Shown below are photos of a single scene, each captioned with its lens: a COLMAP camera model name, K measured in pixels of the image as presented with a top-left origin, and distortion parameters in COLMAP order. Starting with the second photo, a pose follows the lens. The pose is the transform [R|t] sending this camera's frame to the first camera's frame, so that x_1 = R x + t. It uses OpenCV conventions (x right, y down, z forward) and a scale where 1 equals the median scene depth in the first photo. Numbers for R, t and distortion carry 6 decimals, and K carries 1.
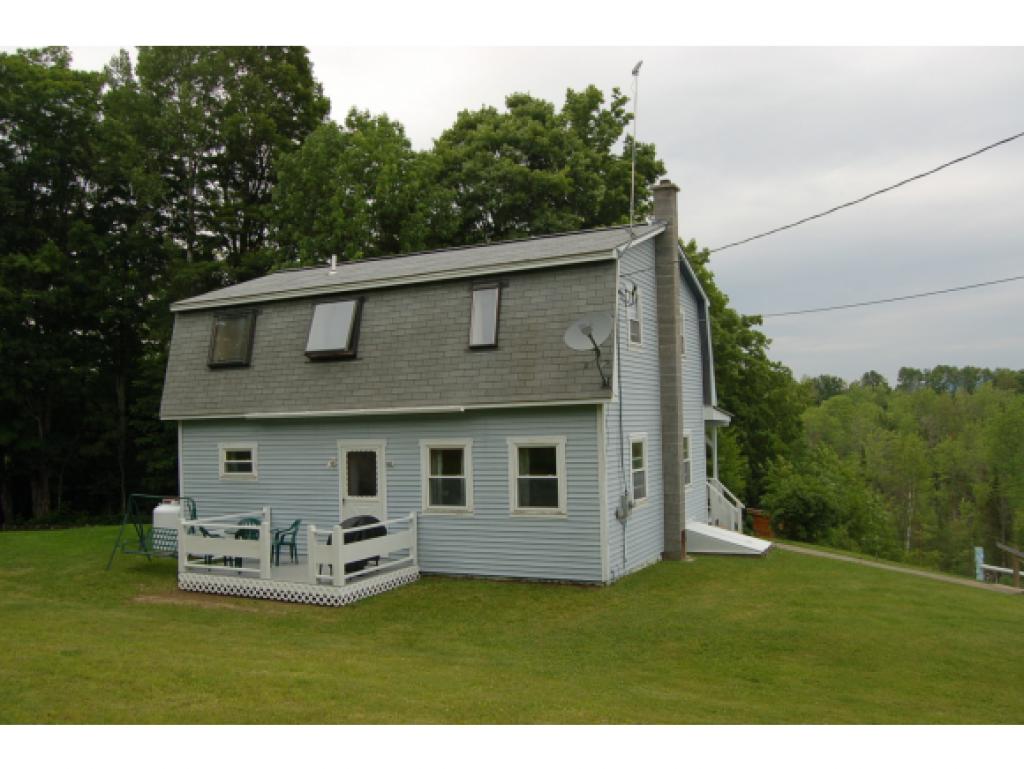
lens RADIAL K [[848.6, 0, 512.0], [0, 848.6, 384.5], [0, 0, 1]] dist [-0.085044, -0.000998]
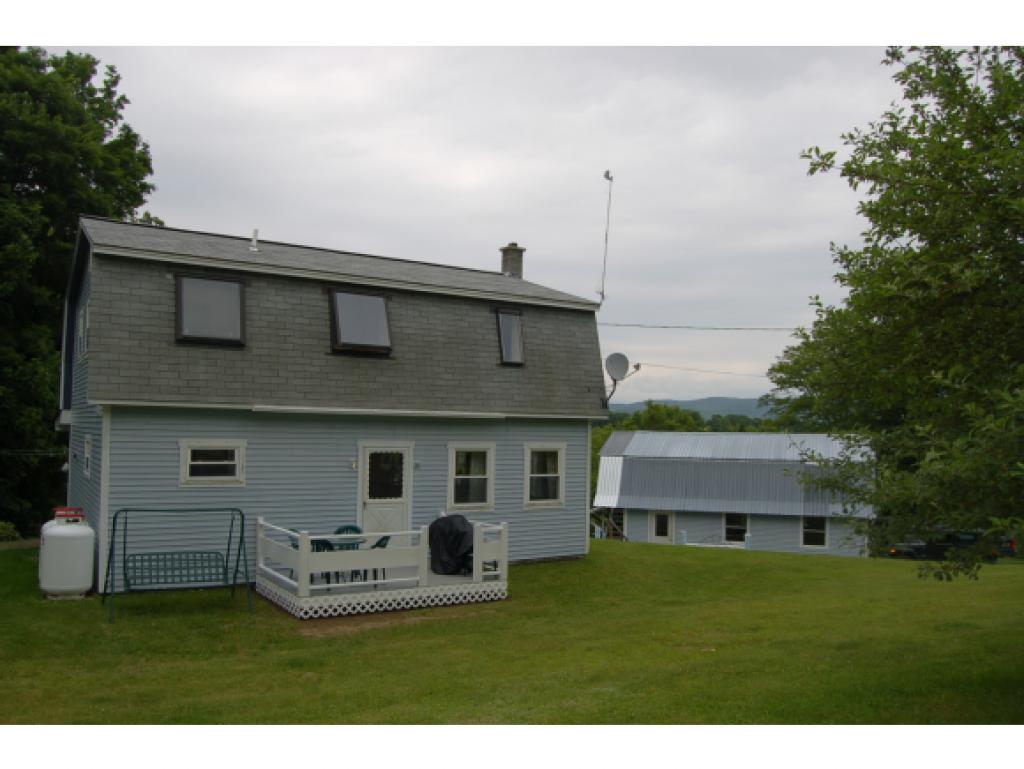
lens RADIAL K [[807.0, 0, 512.0], [0, 807.0, 384.5], [0, 0, 1]] dist [-0.092621, 0.040059]
pose [[0.516514, 0.086210, 0.851928, -0.919446], [-0.071585, 0.995784, -0.057366, 0.044498], [-0.853281, -0.031355, 0.520508, 0.400592]]
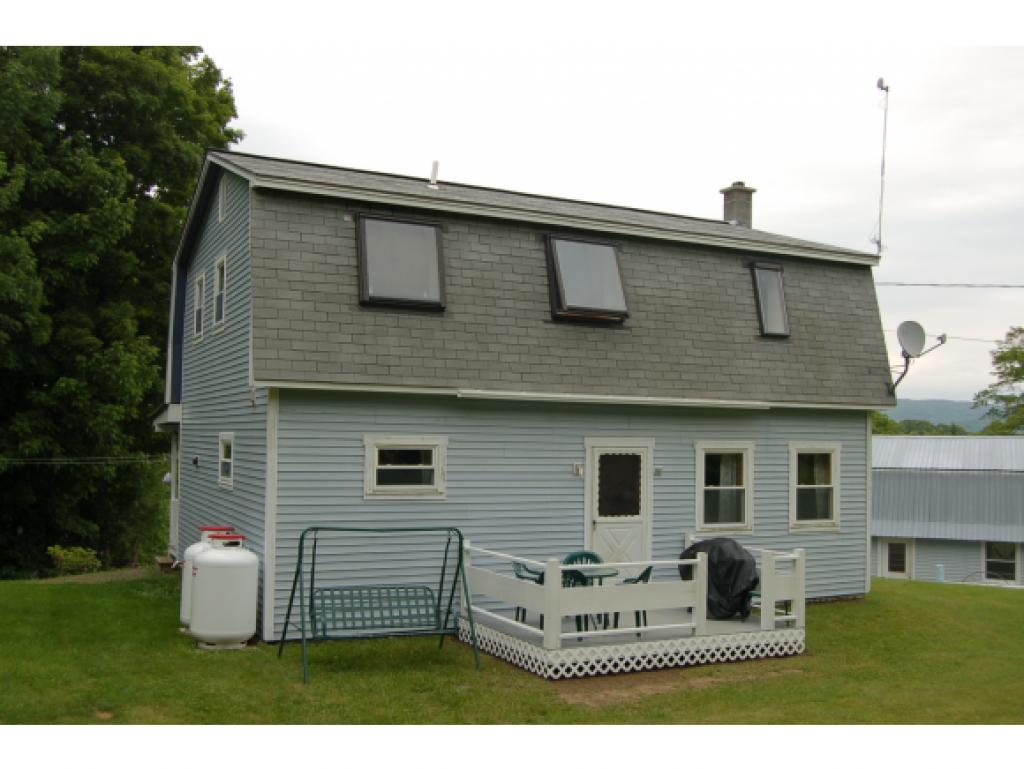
lens RADIAL K [[987.8, 0, 512.0], [0, 987.8, 384.5], [0, 0, 1]] dist [-0.064134, 0.003396]
pose [[0.607611, 0.082444, 0.789944, -0.928056], [-0.070489, 0.996271, -0.049759, 0.069283], [-0.791100, -0.025448, 0.611157, 0.565148]]
